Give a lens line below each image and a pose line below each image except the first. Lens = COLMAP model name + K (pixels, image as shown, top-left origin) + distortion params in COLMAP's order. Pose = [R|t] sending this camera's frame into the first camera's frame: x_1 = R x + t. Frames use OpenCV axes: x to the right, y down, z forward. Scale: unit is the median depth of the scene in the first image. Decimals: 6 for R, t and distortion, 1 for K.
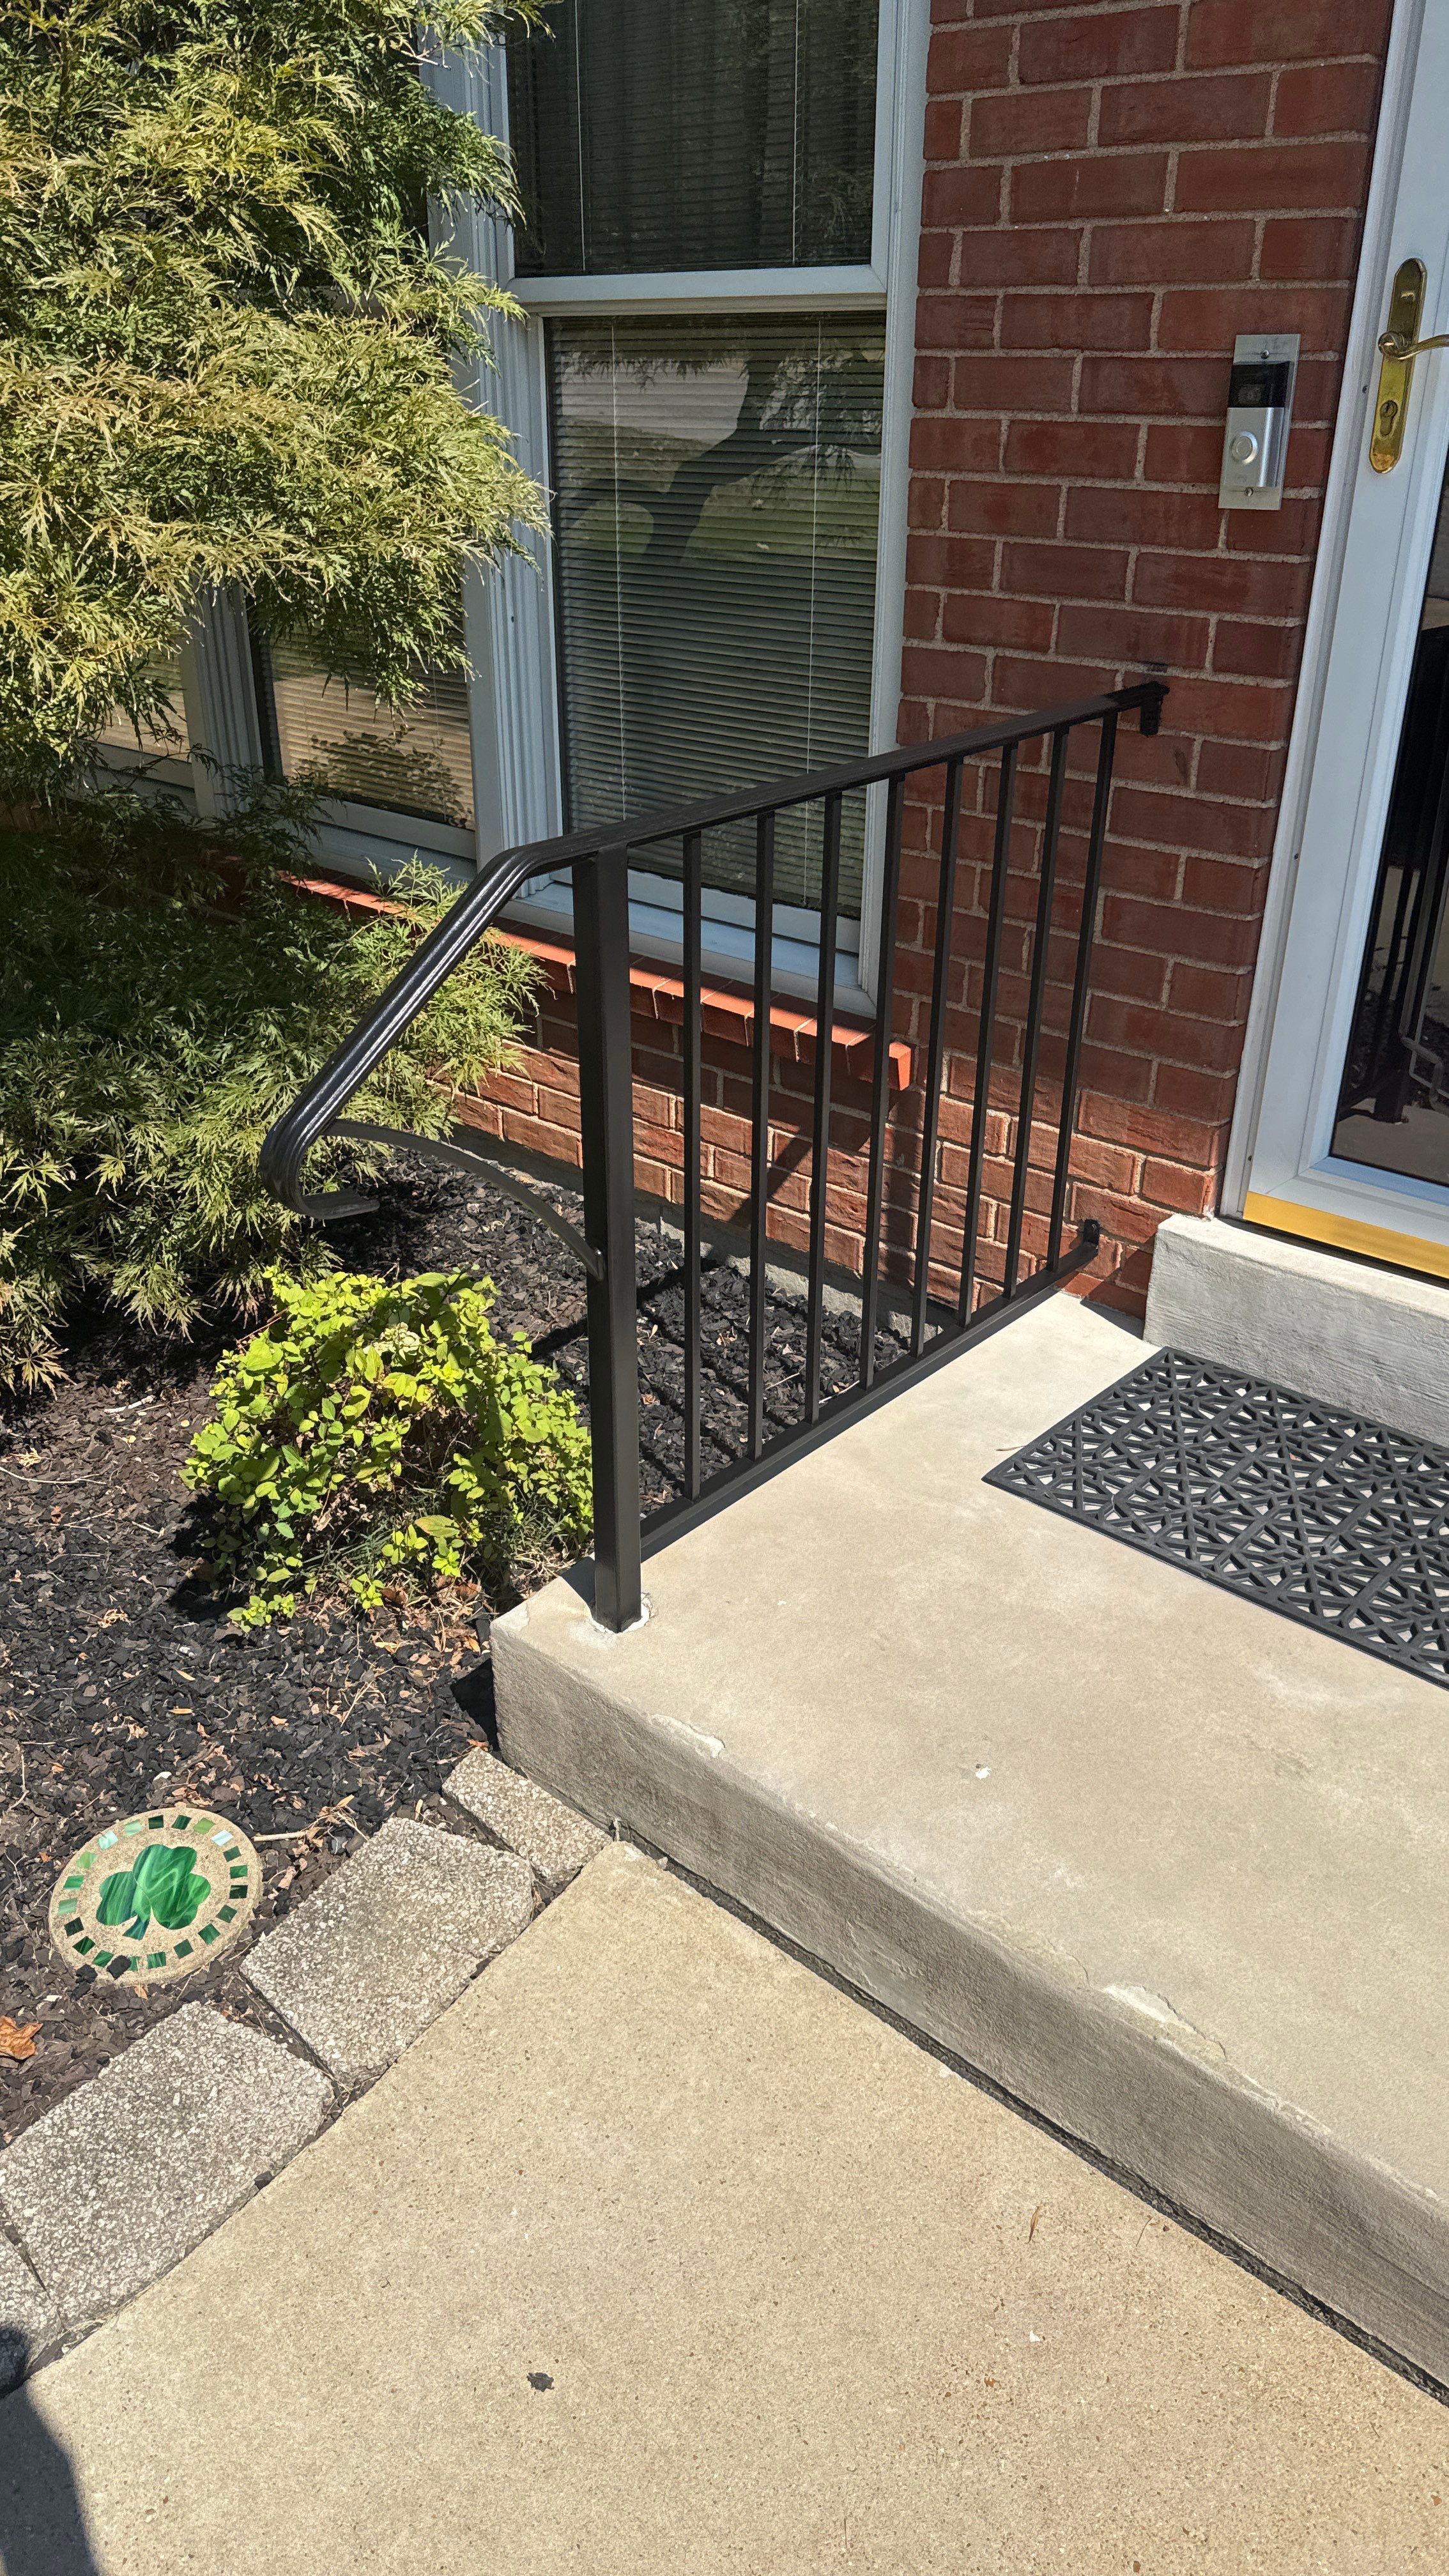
lens RADIAL K [[1822.8, 0, 717.7], [0, 1822.8, 1294.7], [0, 0, 1]] dist [0.017340, -0.047423]
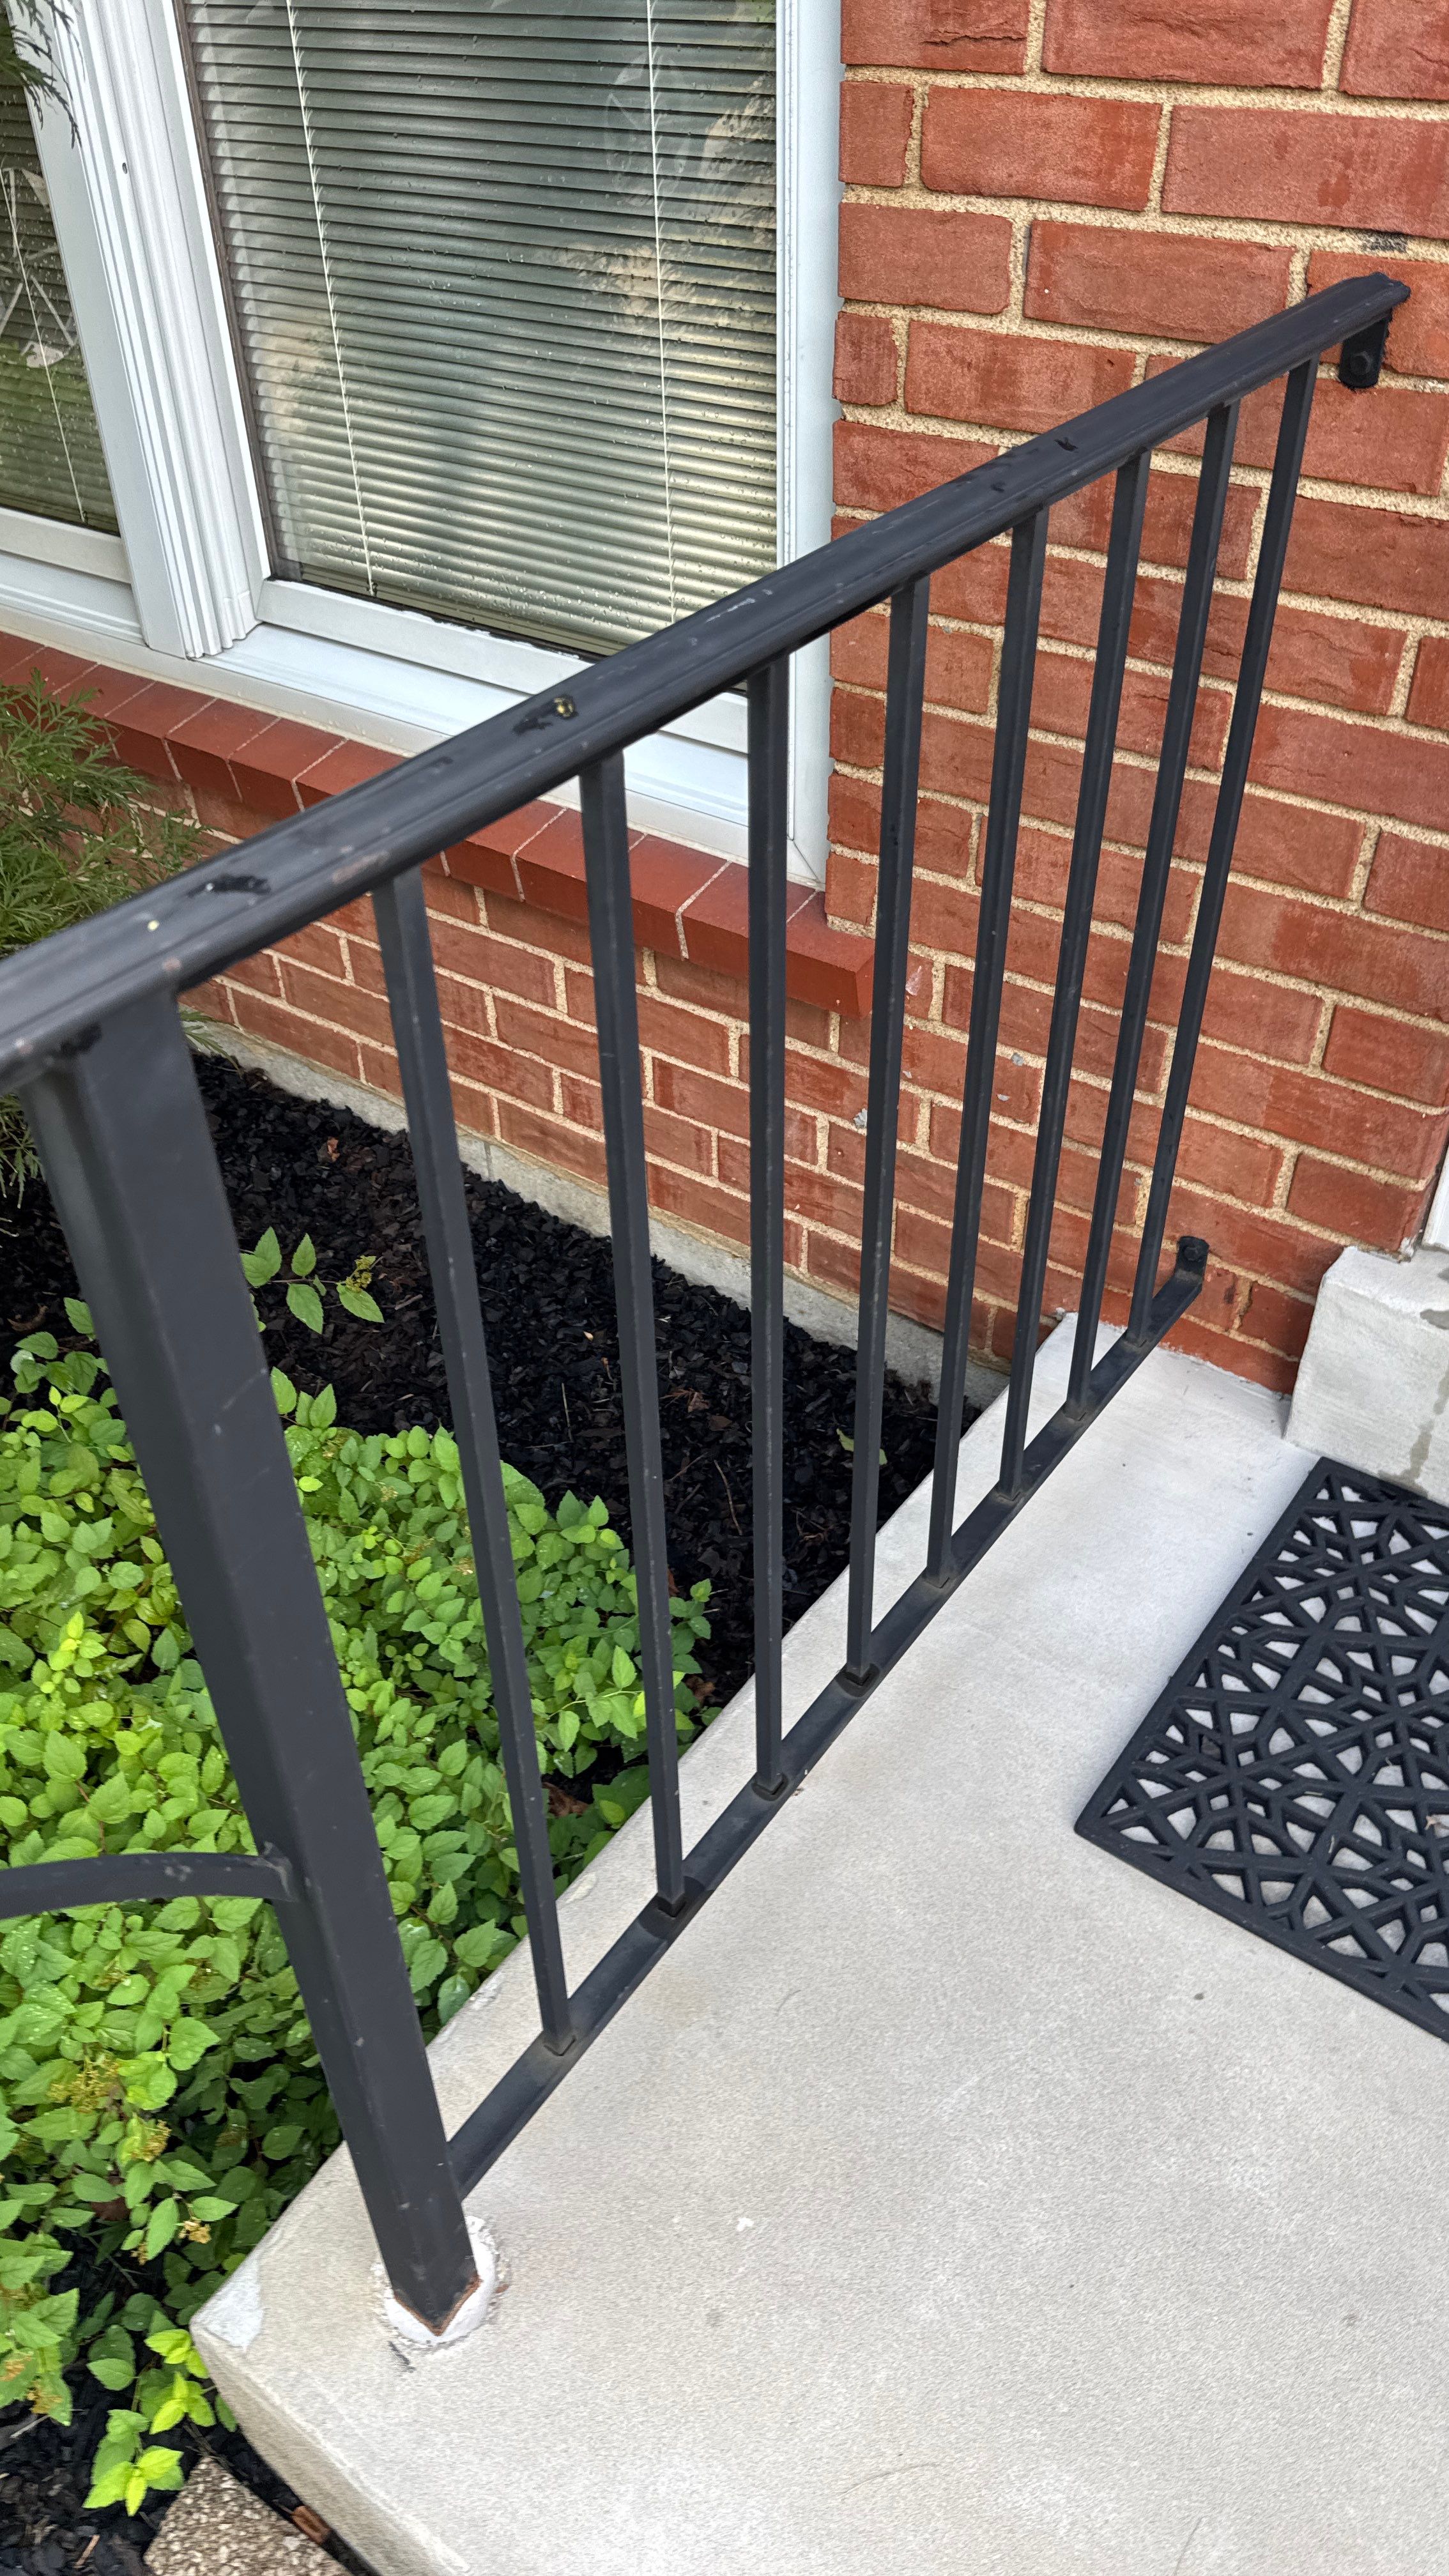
lens RADIAL K [[1822.8, 0, 731.5], [0, 1822.8, 1283.2], [0, 0, 1]] dist [0.017340, -0.047423]
pose [[0.995109, -0.079922, 0.058059, 0.019675], [0.065631, 0.974163, 0.216098, -0.187090], [-0.073829, -0.211231, 0.974644, 0.477743]]
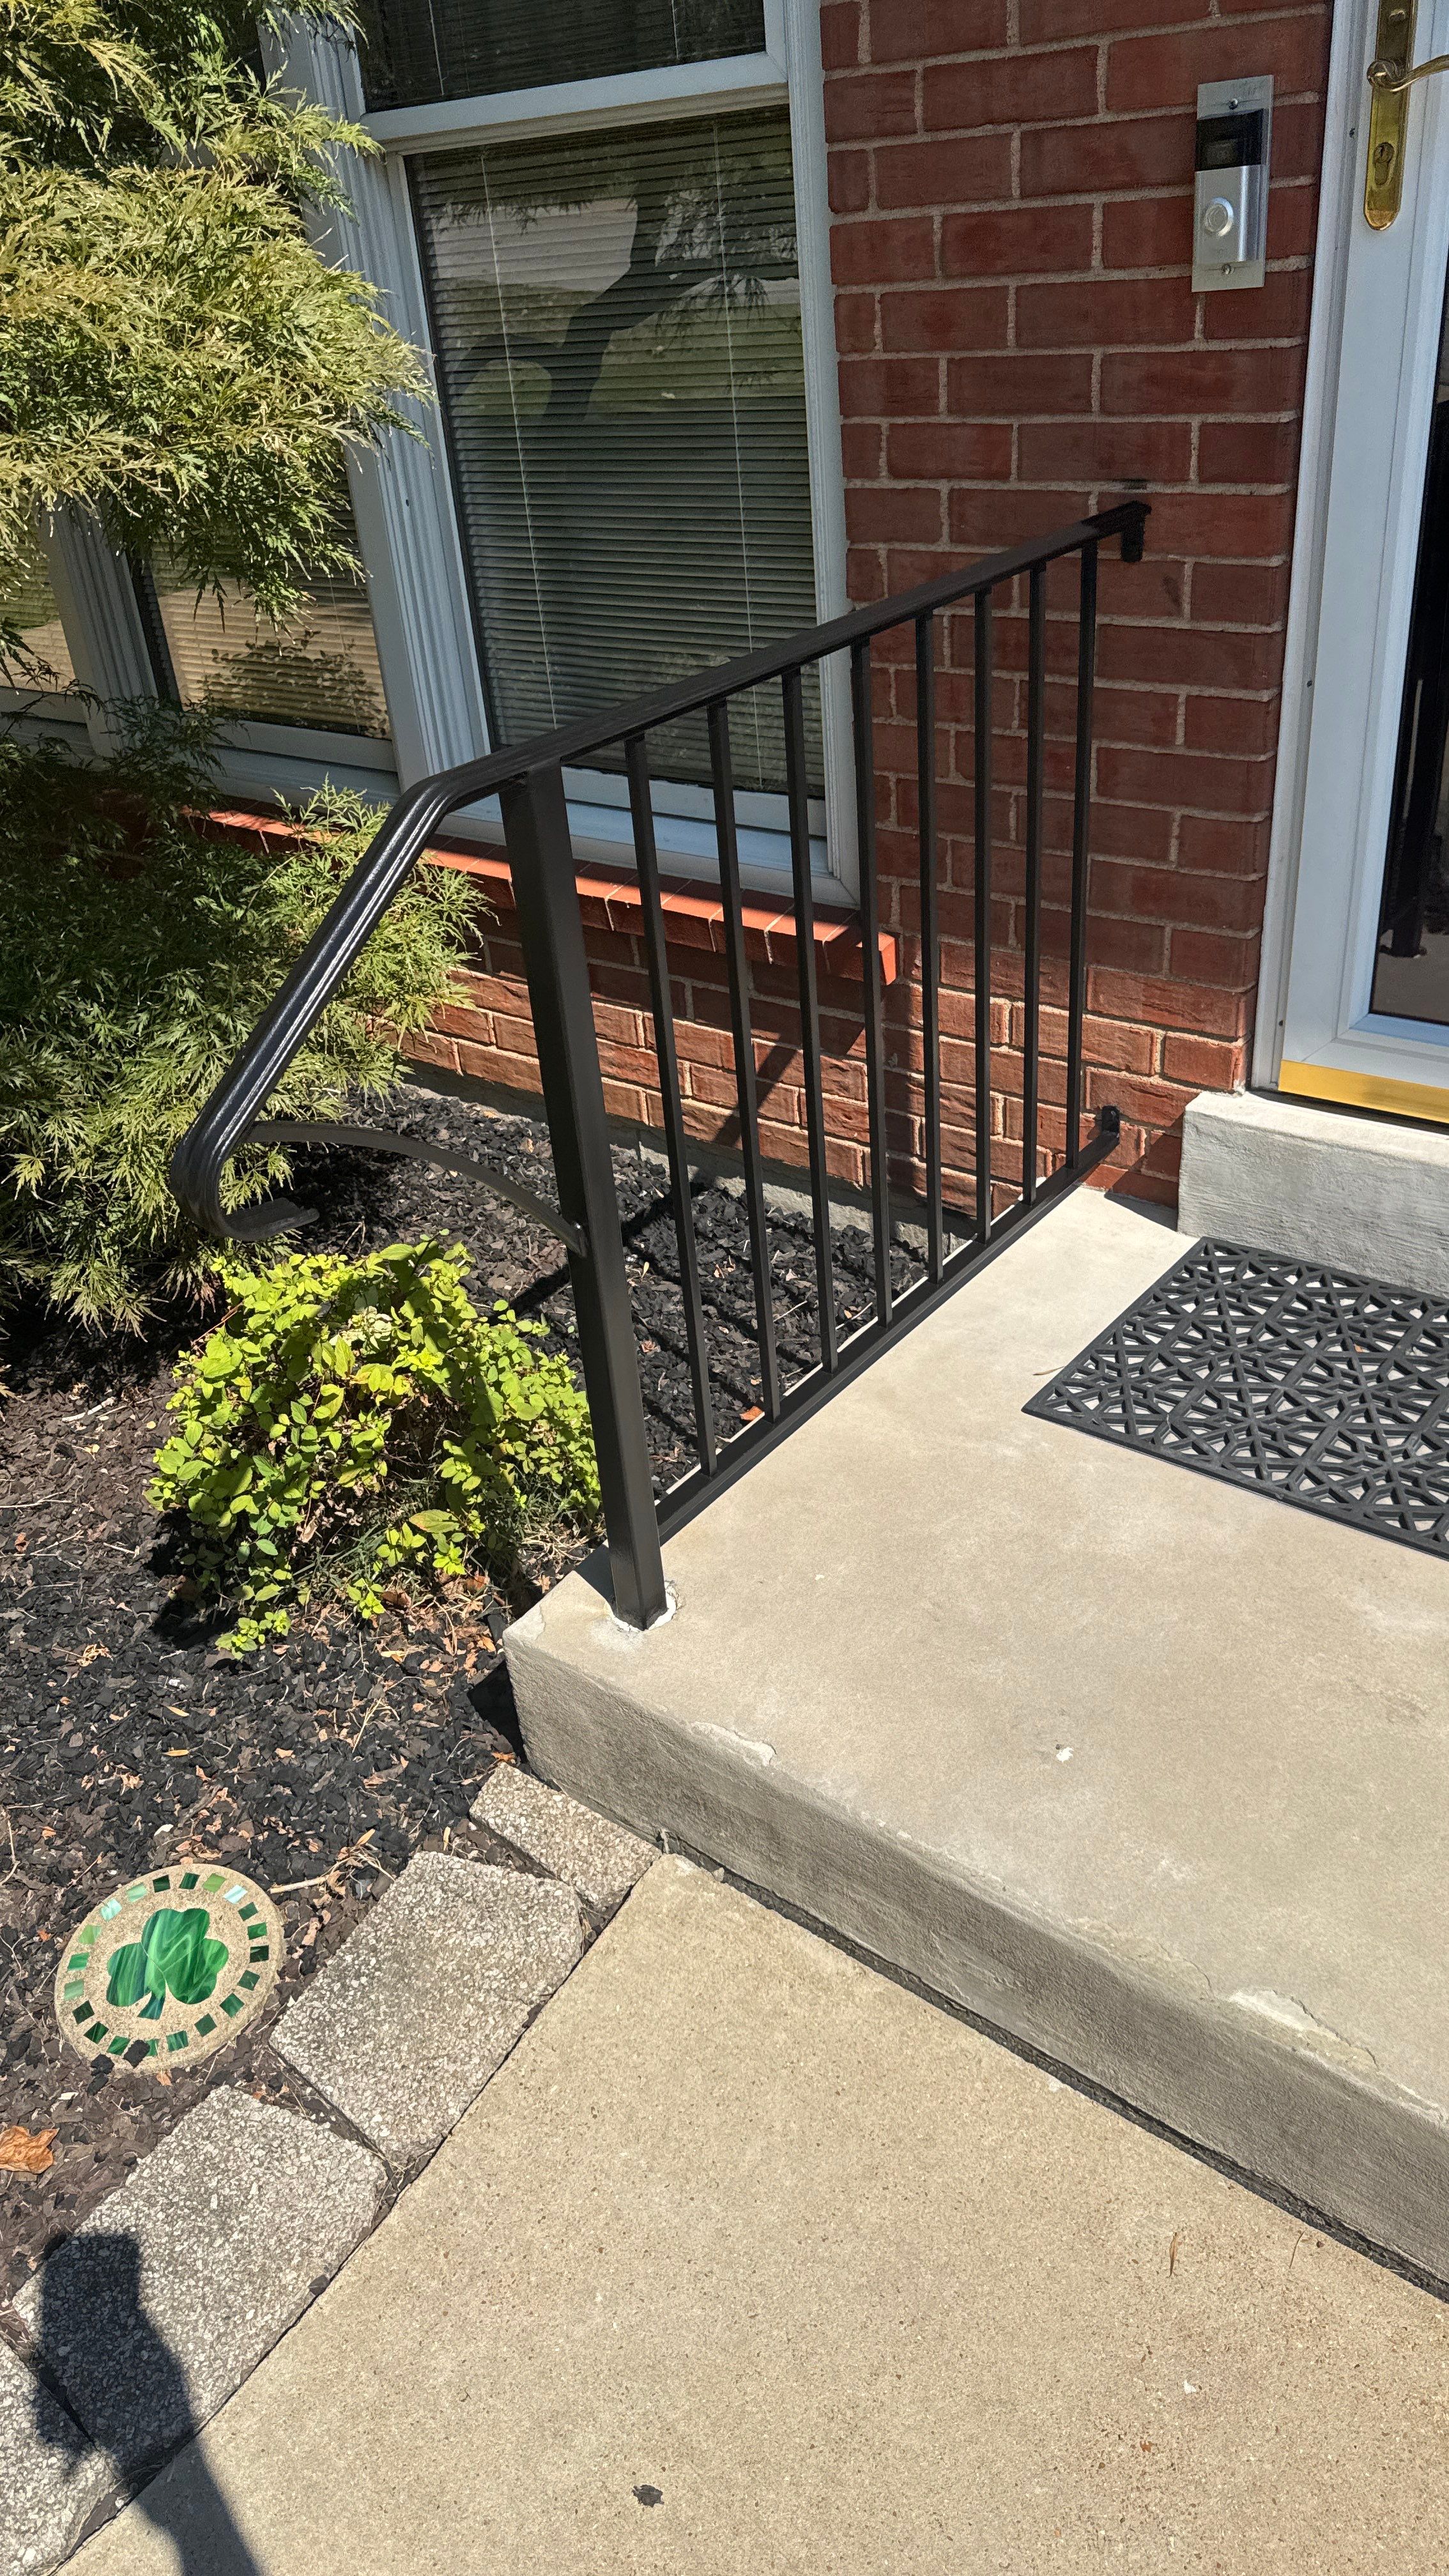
lens RADIAL K [[1822.8, 0, 712.7], [0, 1822.8, 1269.5], [0, 0, 1]] dist [0.017340, -0.047423]
pose [[0.994672, -0.103076, 0.001562, -0.003224], [0.102830, 0.993143, 0.055612, -0.035282], [-0.007283, -0.055155, 0.998451, 0.096464]]
